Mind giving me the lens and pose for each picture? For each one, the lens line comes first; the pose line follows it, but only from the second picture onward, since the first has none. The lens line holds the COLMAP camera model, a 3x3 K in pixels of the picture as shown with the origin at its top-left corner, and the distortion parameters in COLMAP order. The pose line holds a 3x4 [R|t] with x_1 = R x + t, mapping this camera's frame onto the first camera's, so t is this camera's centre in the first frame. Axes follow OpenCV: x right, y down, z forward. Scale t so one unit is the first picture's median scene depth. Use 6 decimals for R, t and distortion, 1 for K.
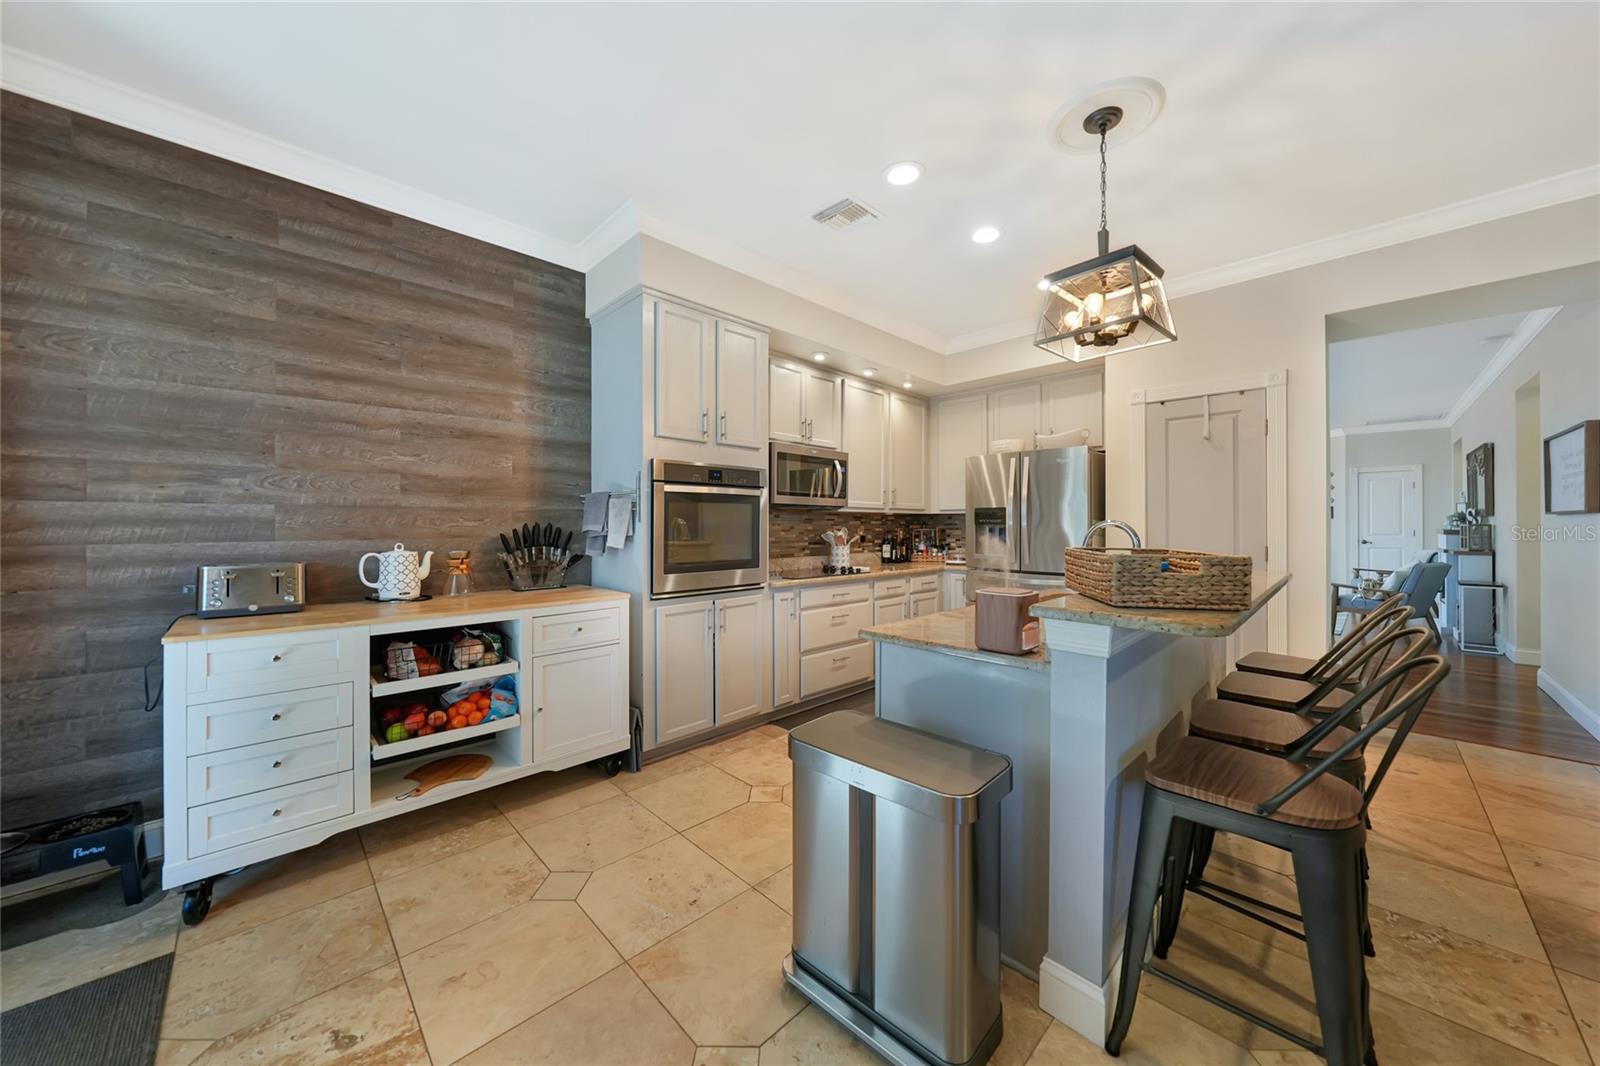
lens RADIAL K [[555.8, 0, 800.1], [0, 555.8, 522.6], [0, 0, 1]] dist [0.000018, 0.000067]
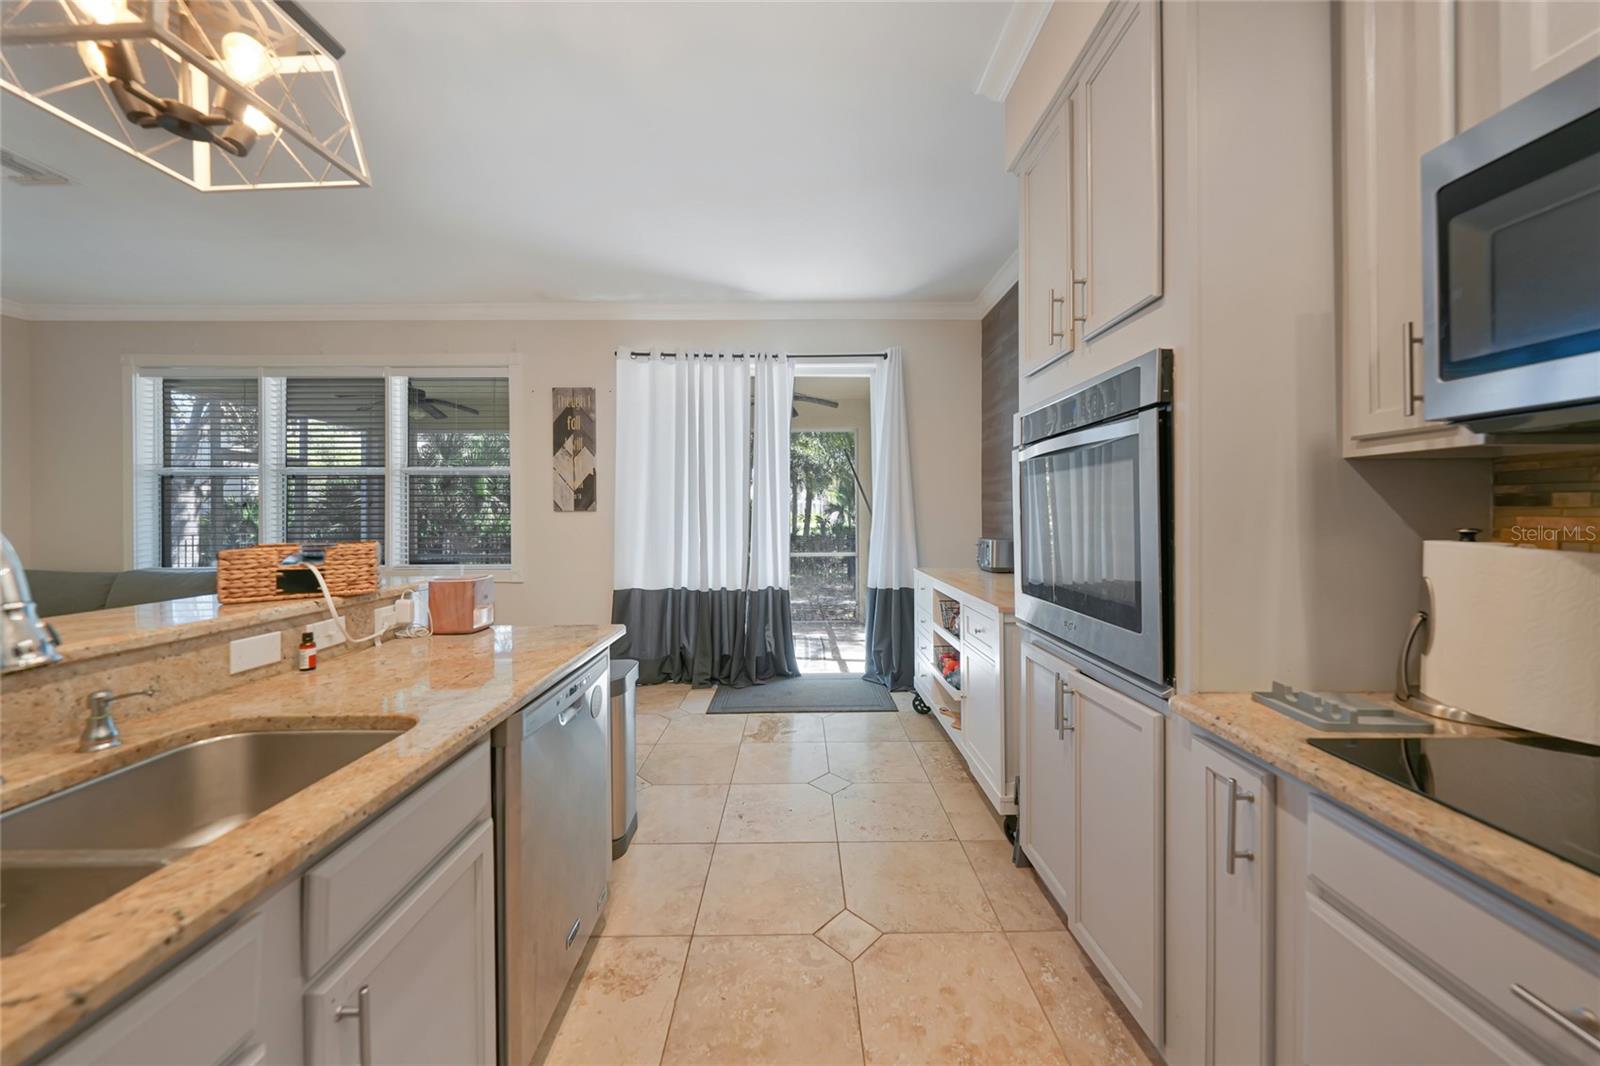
lens RADIAL K [[557.5, 0, 804.7], [0, 557.5, 518.2], [0, 0, 1]] dist [-0.001316, 0.000043]
pose [[-0.690072, 0.009097, -0.723684, 0.290720], [0.007369, 0.999957, 0.005543, 0.002262], [0.723704, -0.001507, -0.690109, 0.941827]]
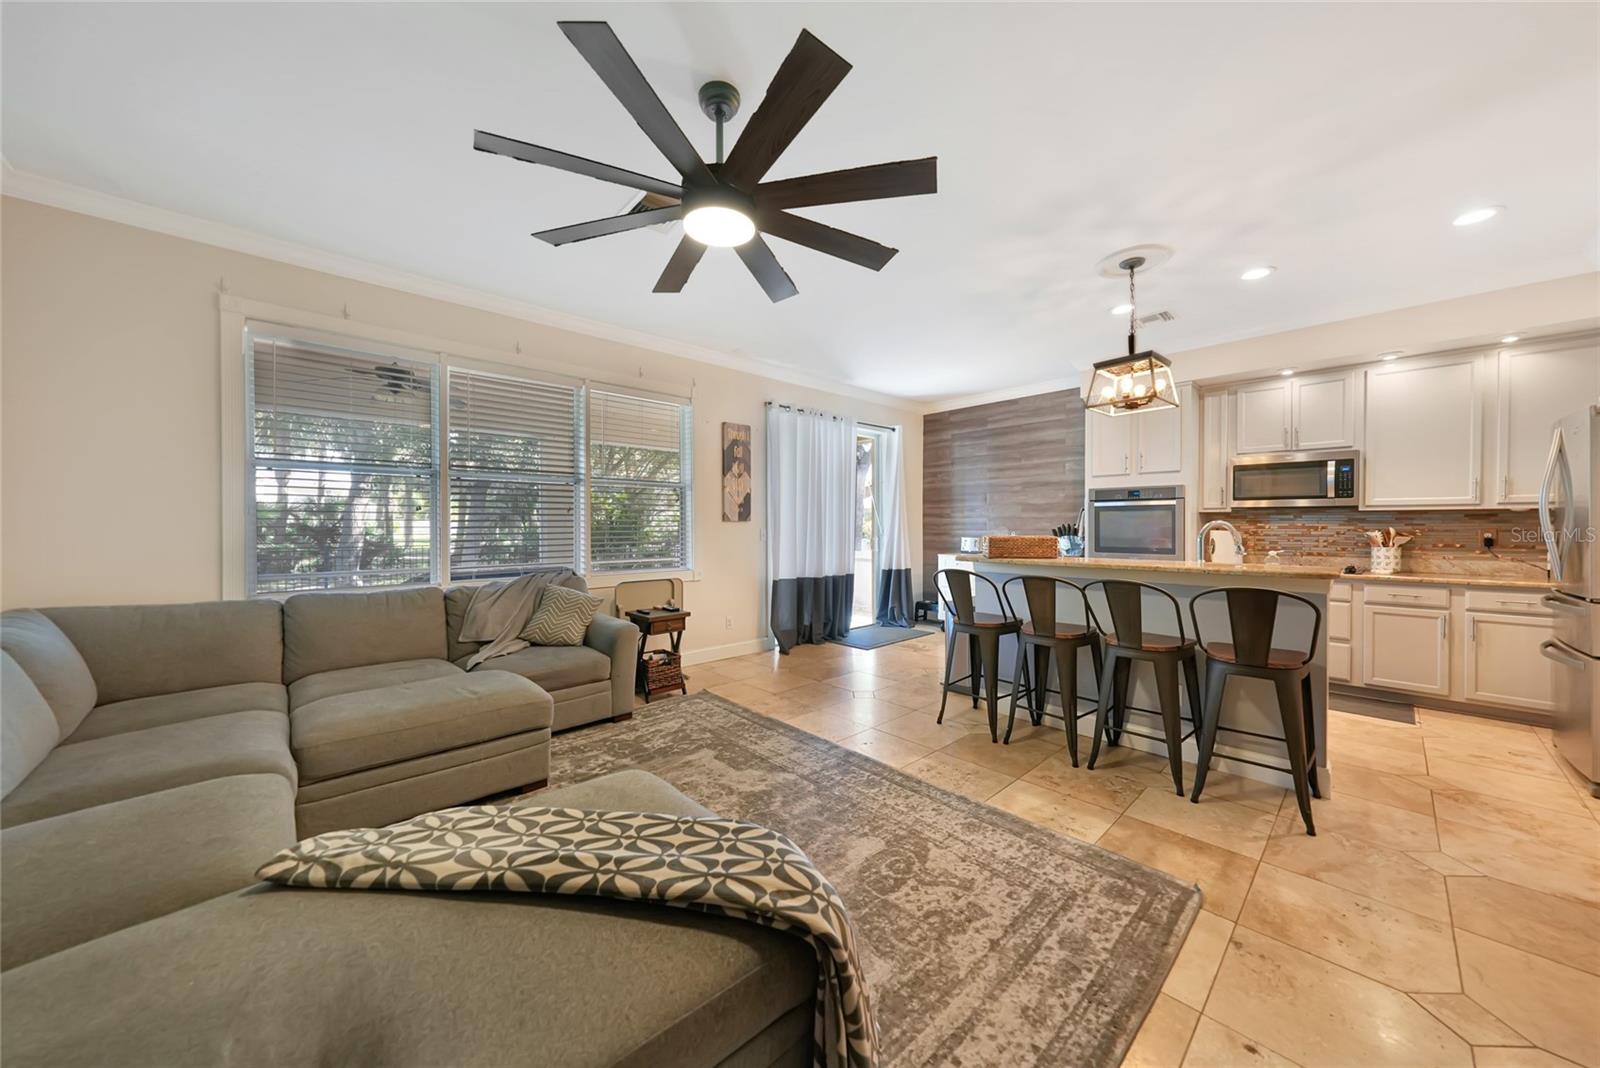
lens RADIAL K [[555.1, 0, 807.6], [0, 555.1, 528.5], [0, 0, 1]] dist [-0.003663, 0.000093]
pose [[-0.013842, 0.006587, -0.999883, 1.175566], [0.004071, 0.999970, 0.006531, 0.000399], [0.999896, -0.003980, -0.013868, 0.062599]]
